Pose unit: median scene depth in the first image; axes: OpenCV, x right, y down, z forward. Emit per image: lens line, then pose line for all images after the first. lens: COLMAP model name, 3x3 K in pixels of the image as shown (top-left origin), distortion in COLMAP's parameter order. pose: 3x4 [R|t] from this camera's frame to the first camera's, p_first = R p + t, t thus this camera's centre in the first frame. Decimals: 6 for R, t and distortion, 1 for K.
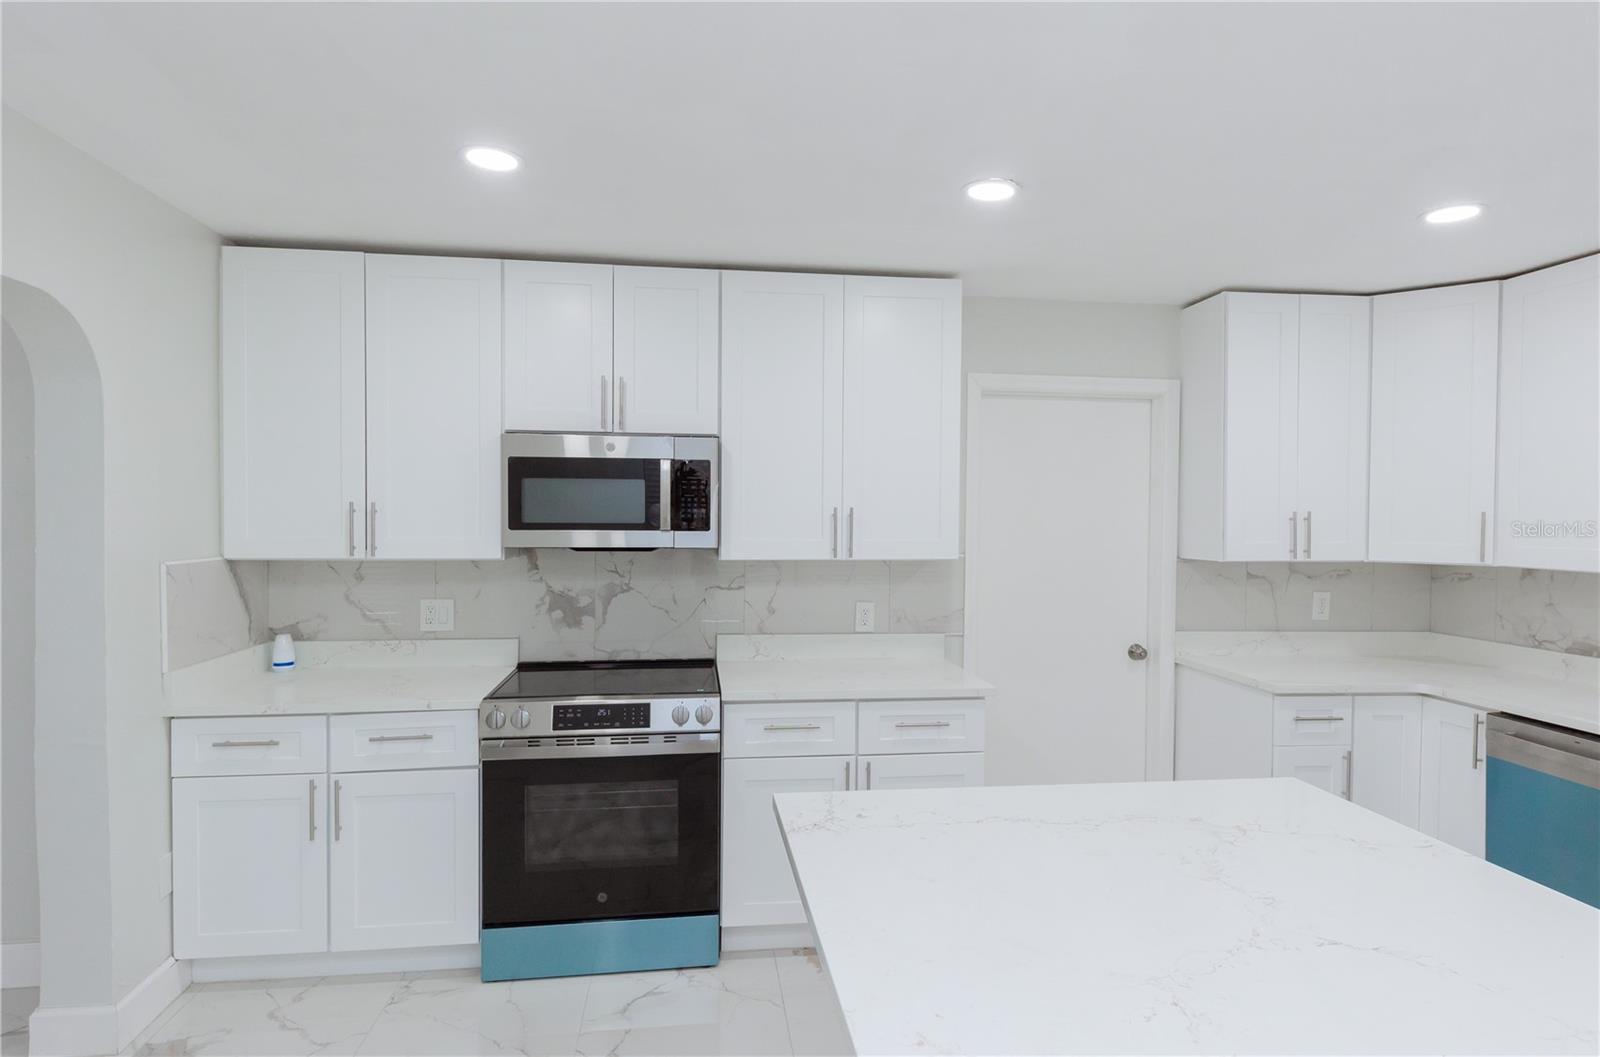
lens RADIAL K [[865.9, 0, 800.0], [0, 865.9, 528.5], [0, 0, 1]] dist [0.008718, 0.000020]
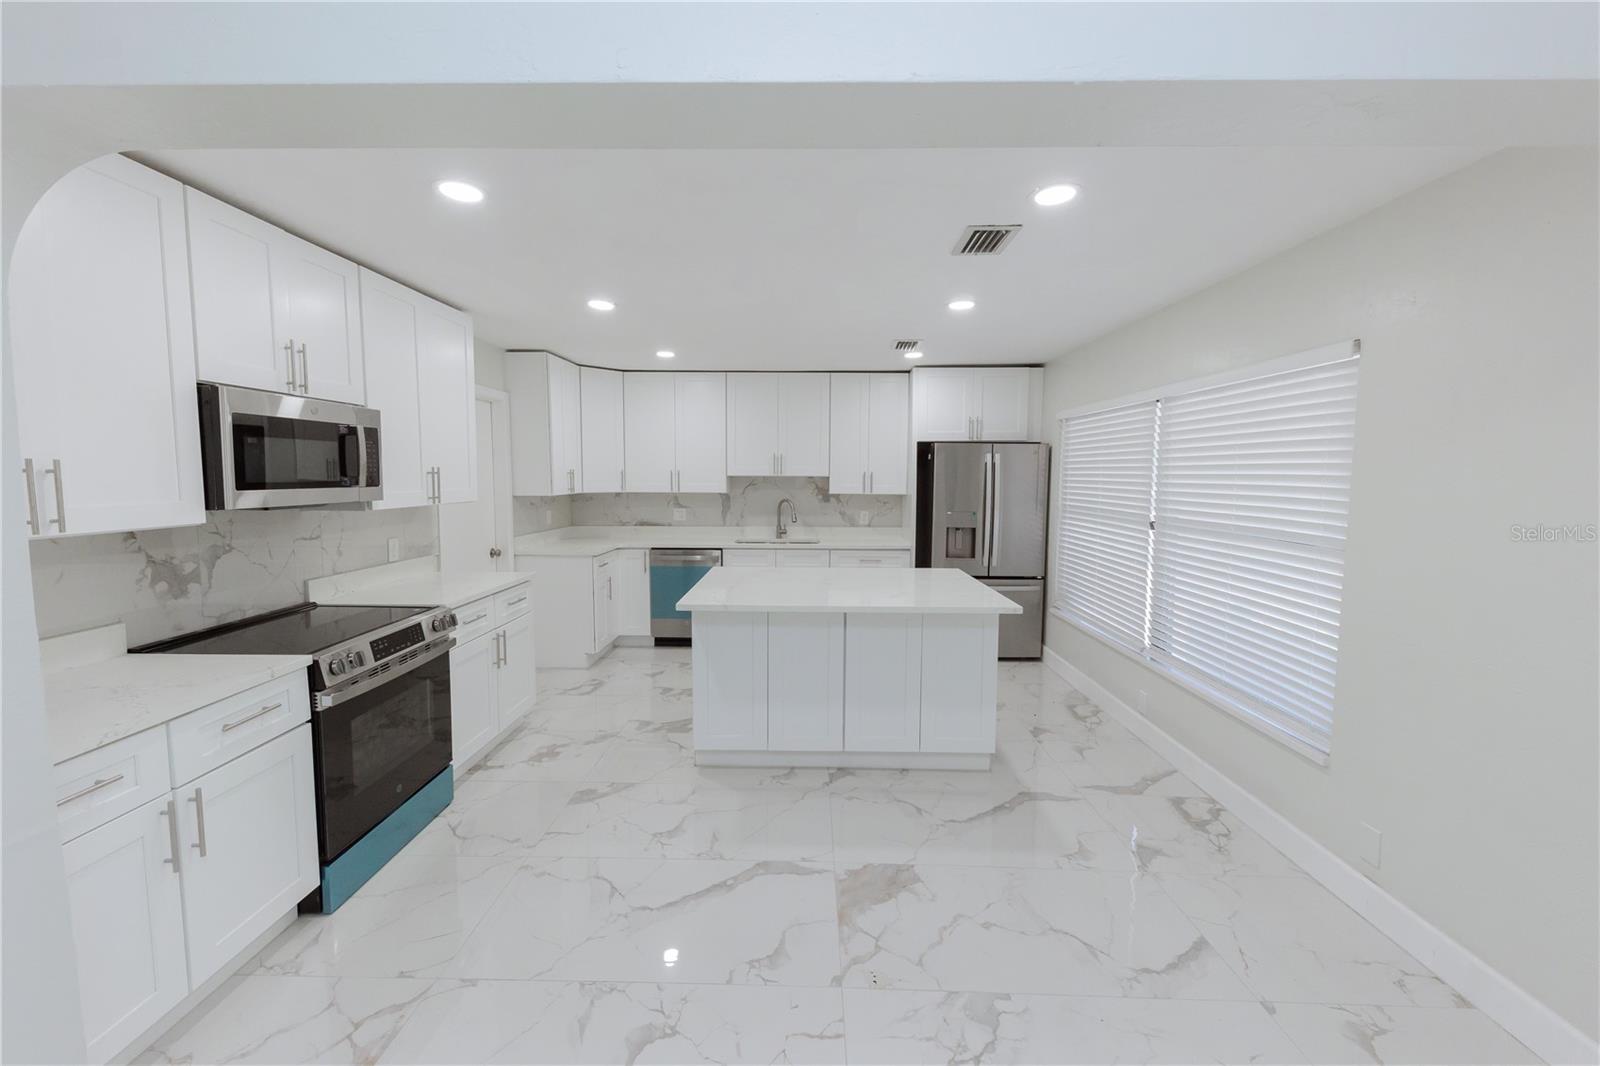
lens RADIAL K [[649.0, 0, 800.0], [0, 649.0, 533.0], [0, 0, 1]] dist [0.001501, -0.000148]
pose [[0.132208, -0.097837, 0.986382, -0.904941], [0.013298, 0.995202, 0.096929, -0.012182], [-0.991133, 0.000302, 0.132875, 0.282672]]
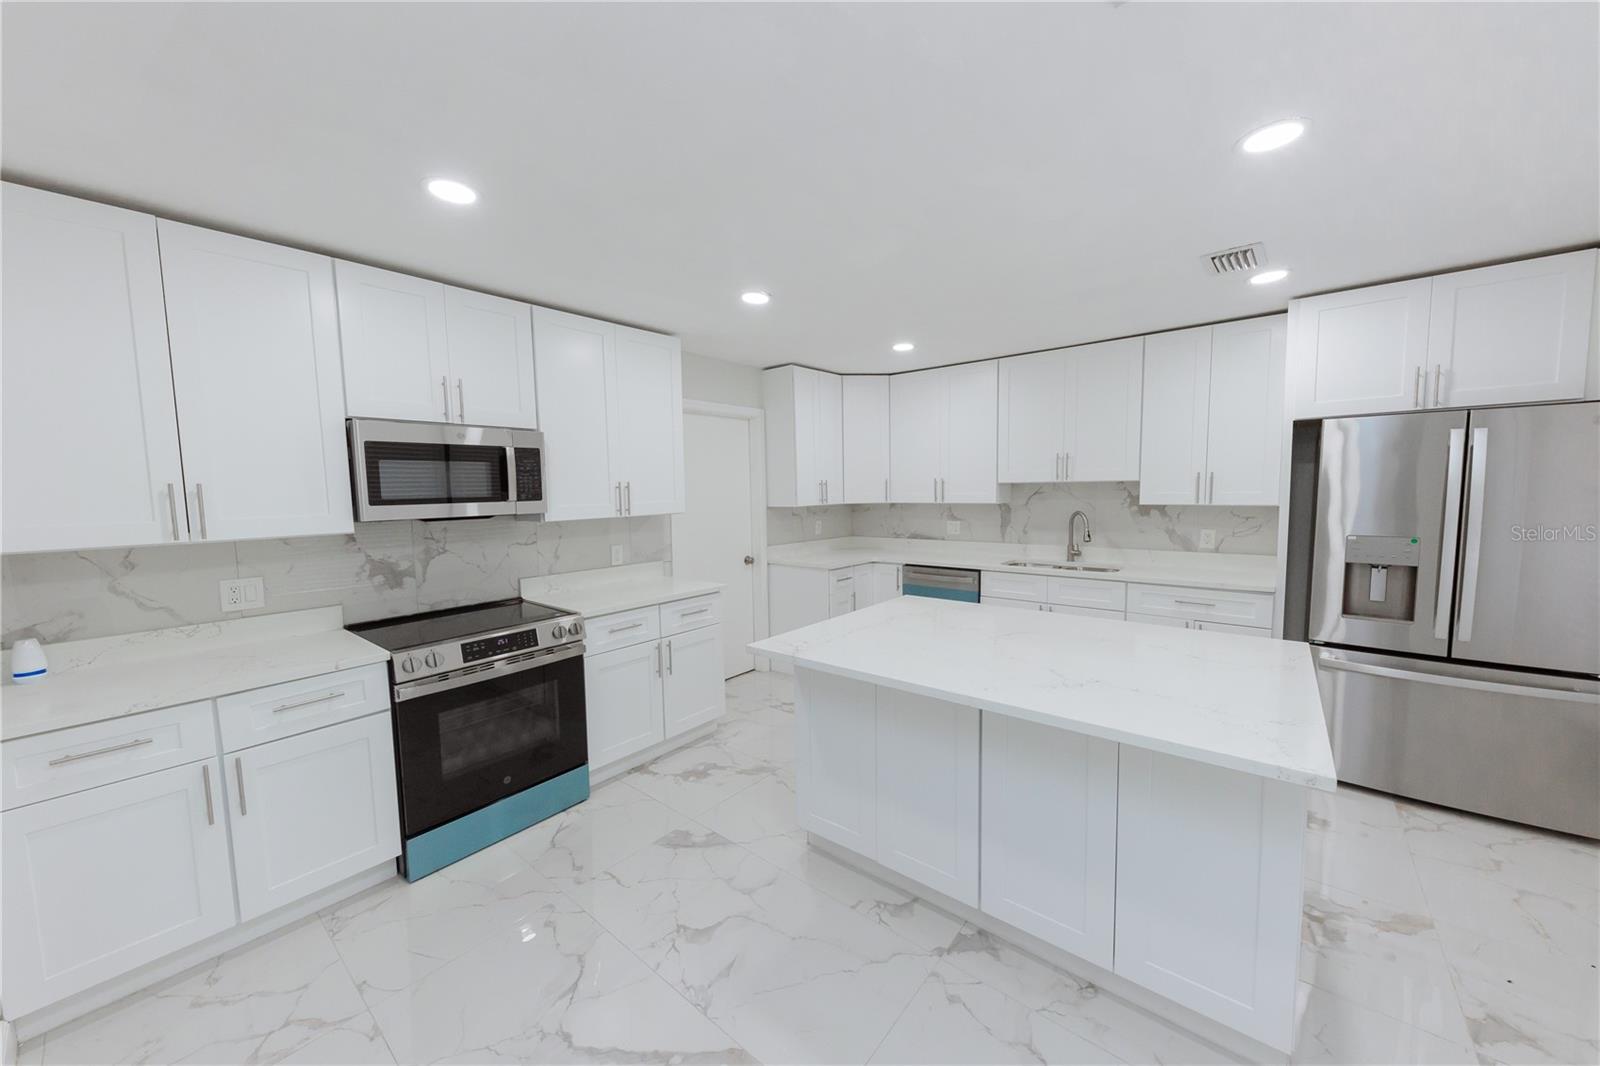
lens RADIAL K [[581.8, 0, 787.3], [0, 581.8, 536.4], [0, 0, 1]] dist [0.013483, -0.005137]
pose [[0.734099, -0.079454, 0.674378, -0.430800], [0.036813, 0.996327, 0.077312, 0.002069], [-0.678044, -0.031928, 0.734328, 0.061052]]
